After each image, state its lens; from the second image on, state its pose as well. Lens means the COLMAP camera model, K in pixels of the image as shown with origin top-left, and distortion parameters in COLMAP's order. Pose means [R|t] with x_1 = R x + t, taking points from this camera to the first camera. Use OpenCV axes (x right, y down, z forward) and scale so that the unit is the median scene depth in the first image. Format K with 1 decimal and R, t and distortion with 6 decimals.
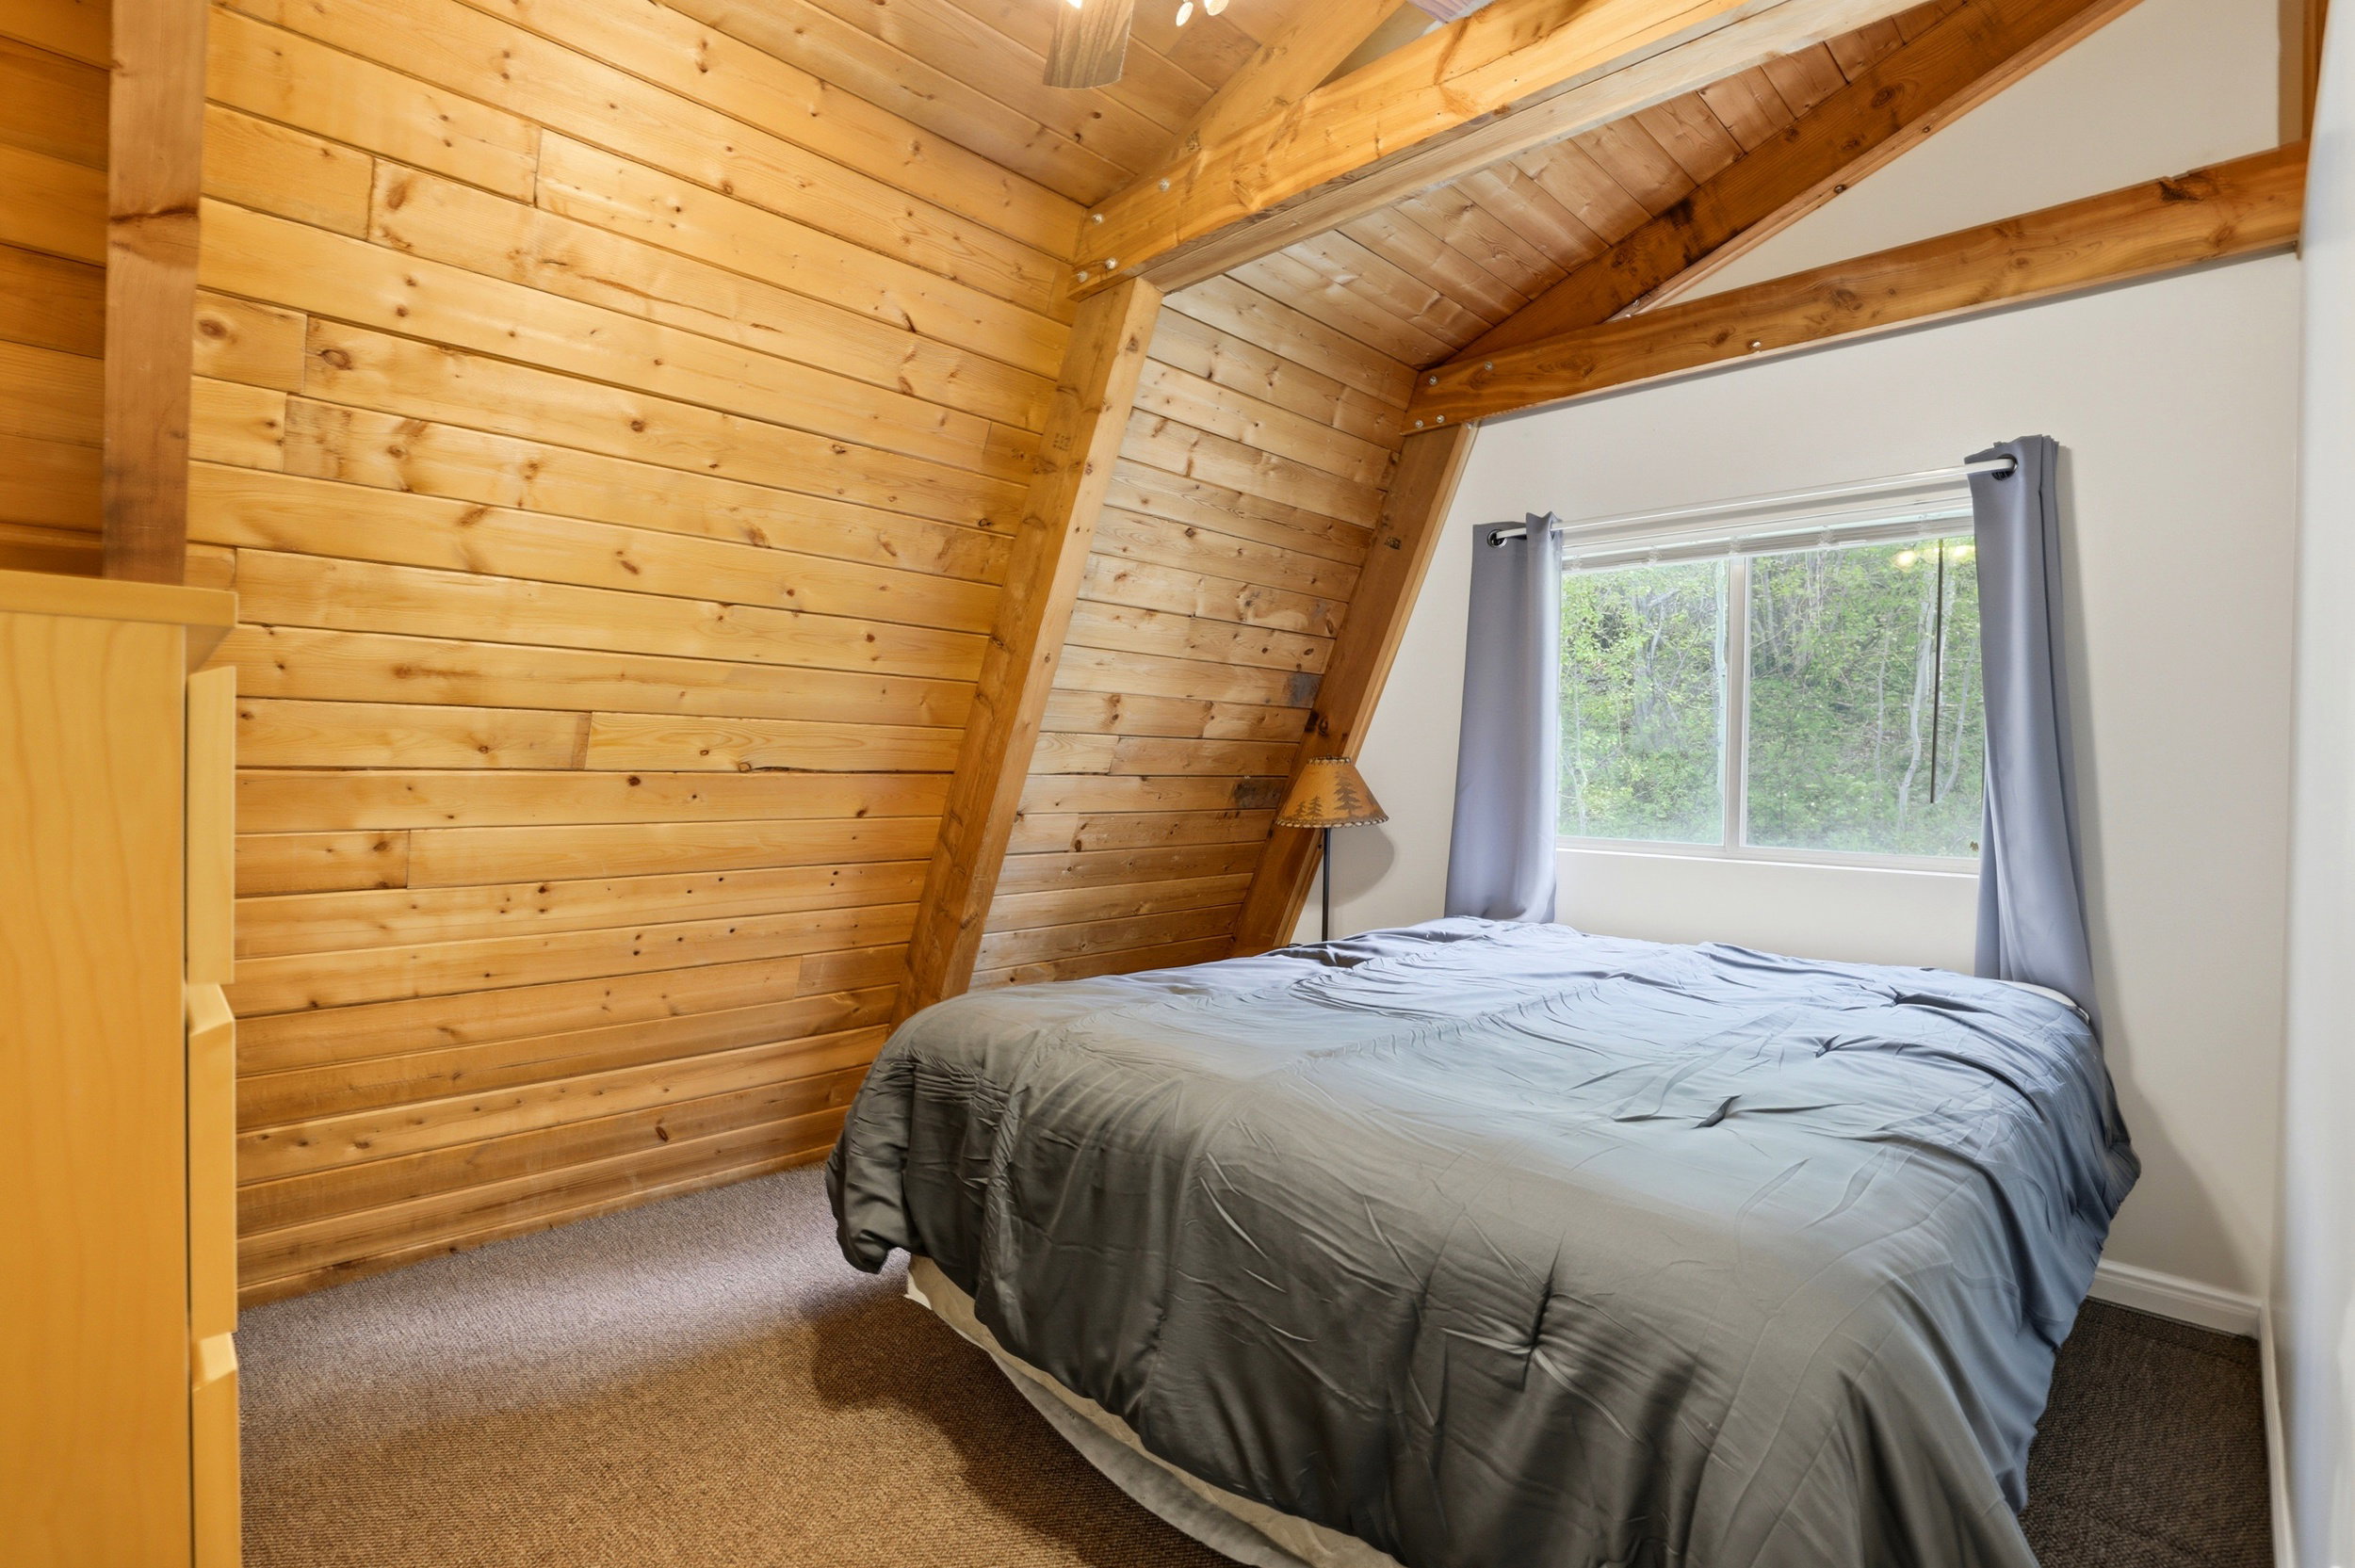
lens RADIAL K [[1105.6, 0, 1183.3], [0, 1105.6, 788.7], [0, 0, 1]] dist [-0.033556, 0.004696]
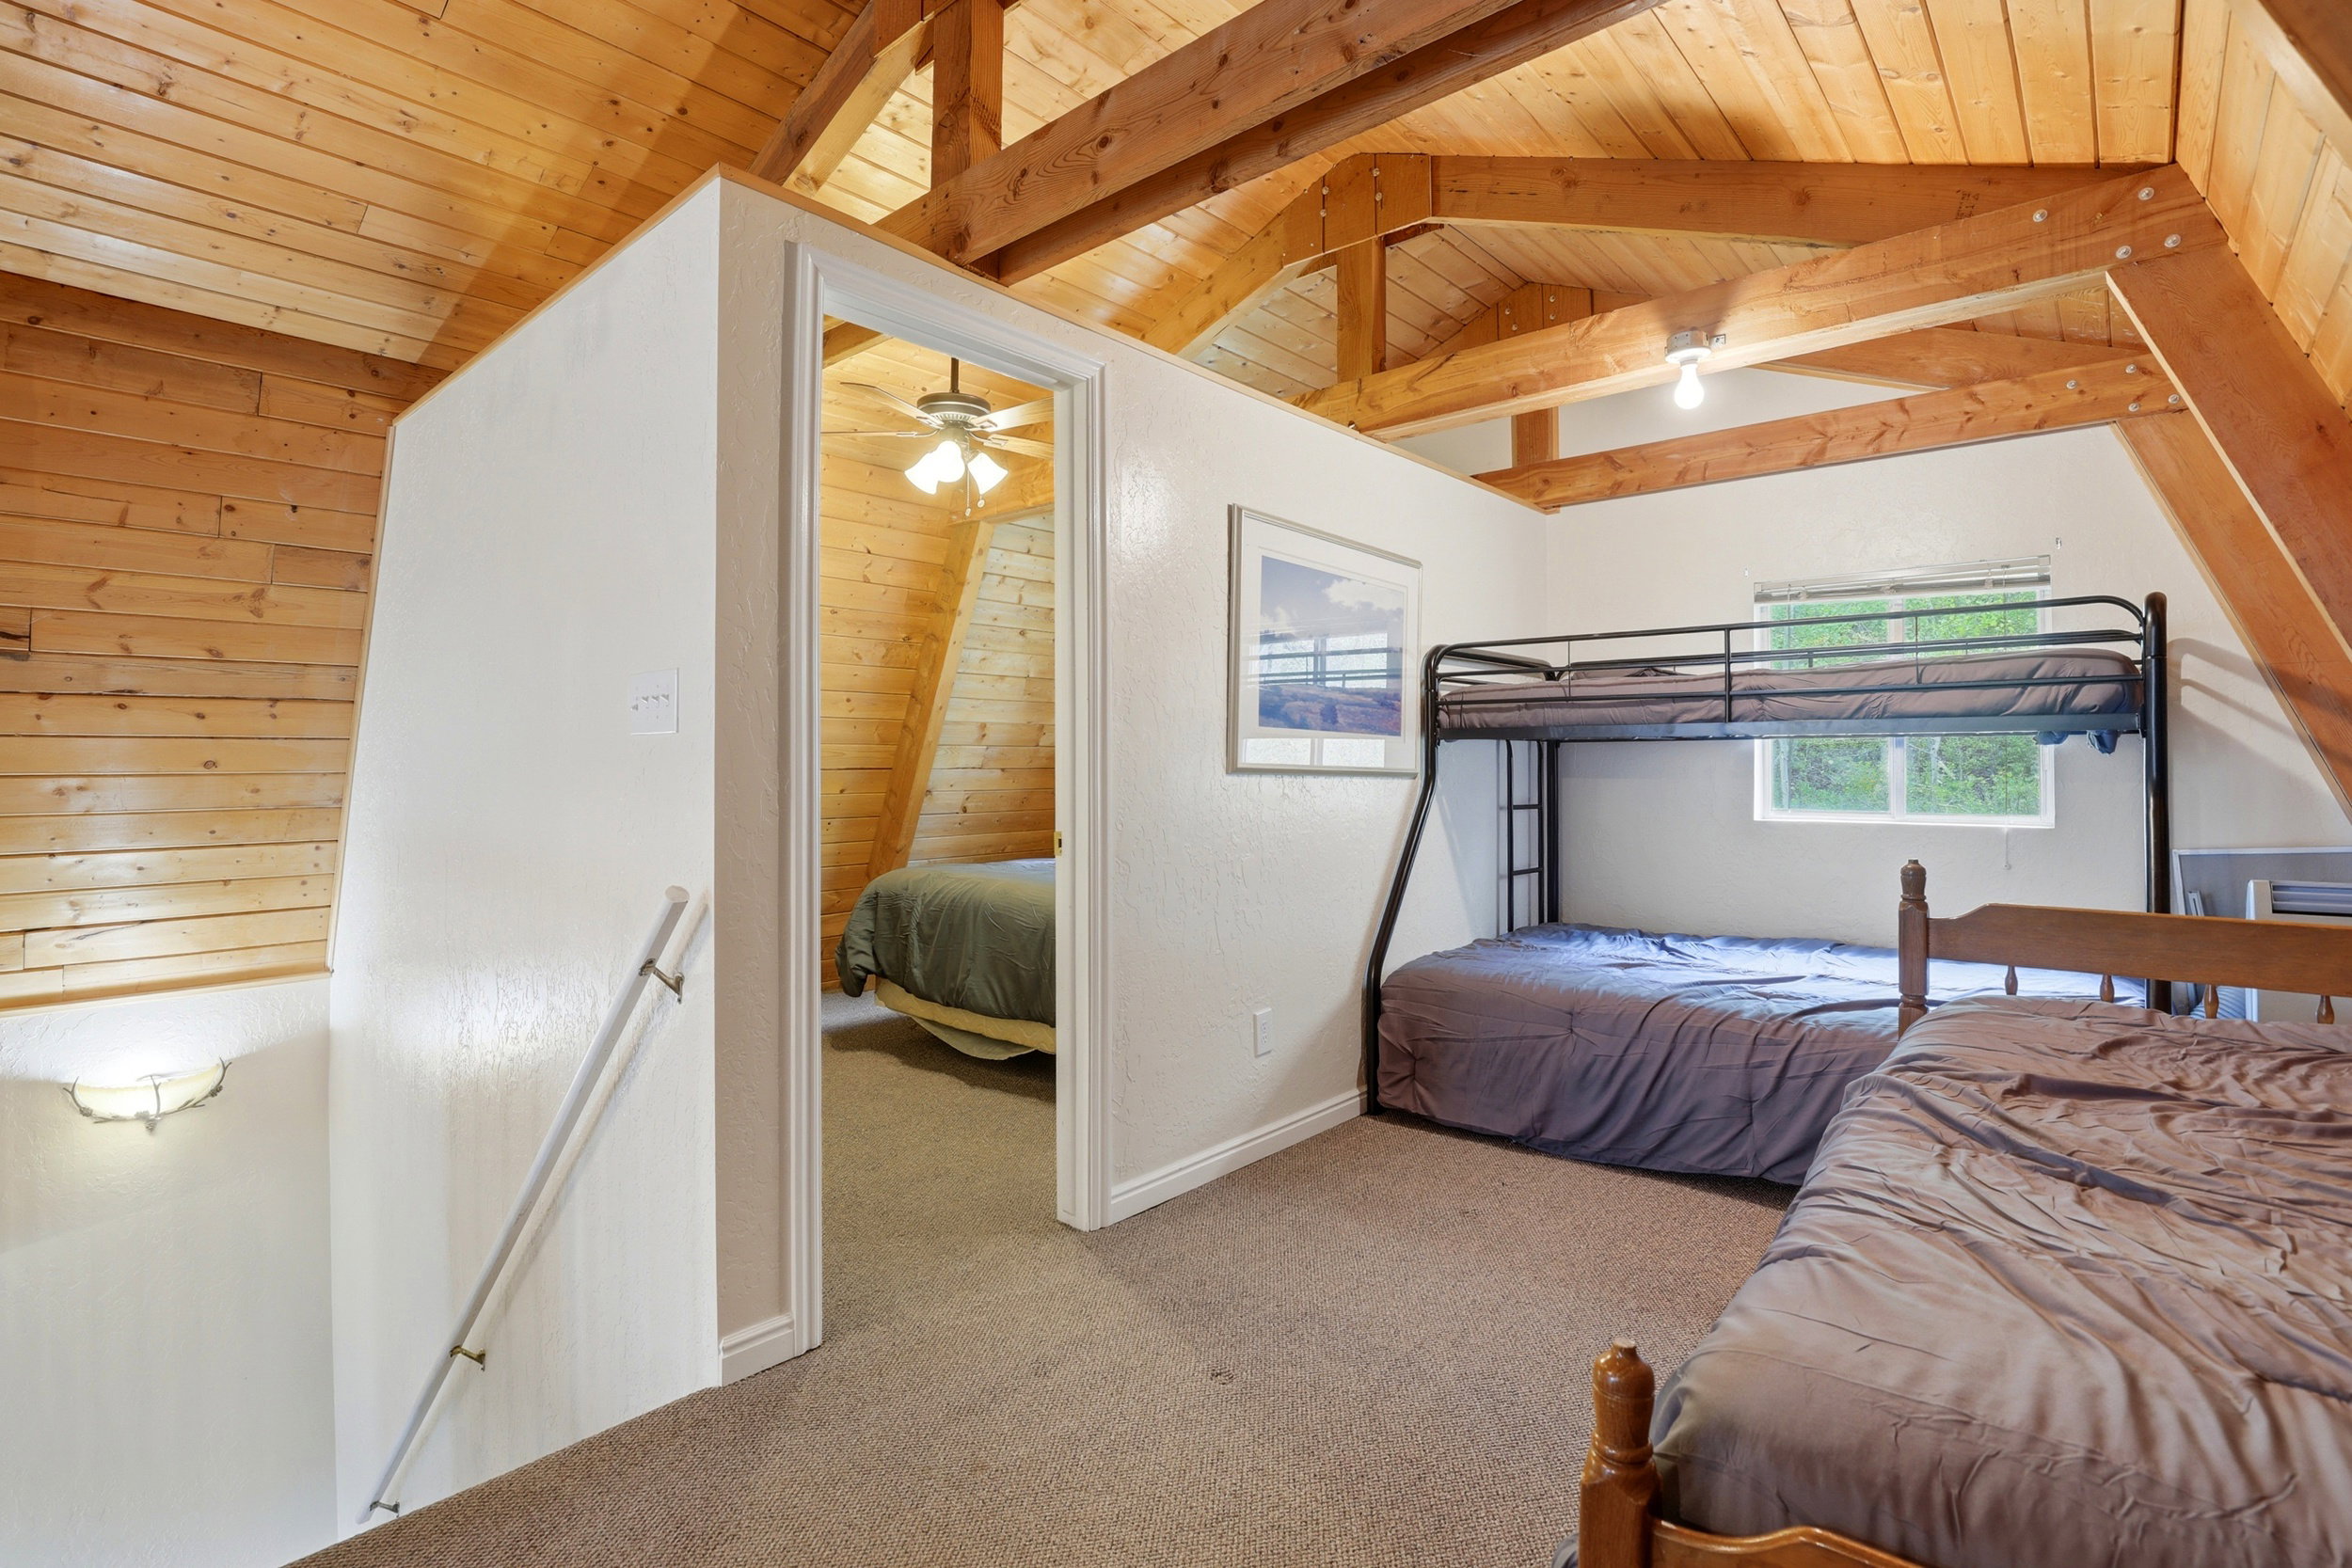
lens RADIAL K [[1104.2, 0, 1177.5], [0, 1104.2, 764.6], [0, 0, 1]] dist [-0.033556, 0.004696]
pose [[0.998458, -0.015400, 0.053335, 0.189814], [0.016275, 0.999739, -0.016008, 0.017789], [-0.053074, 0.016852, 0.998448, -0.960754]]
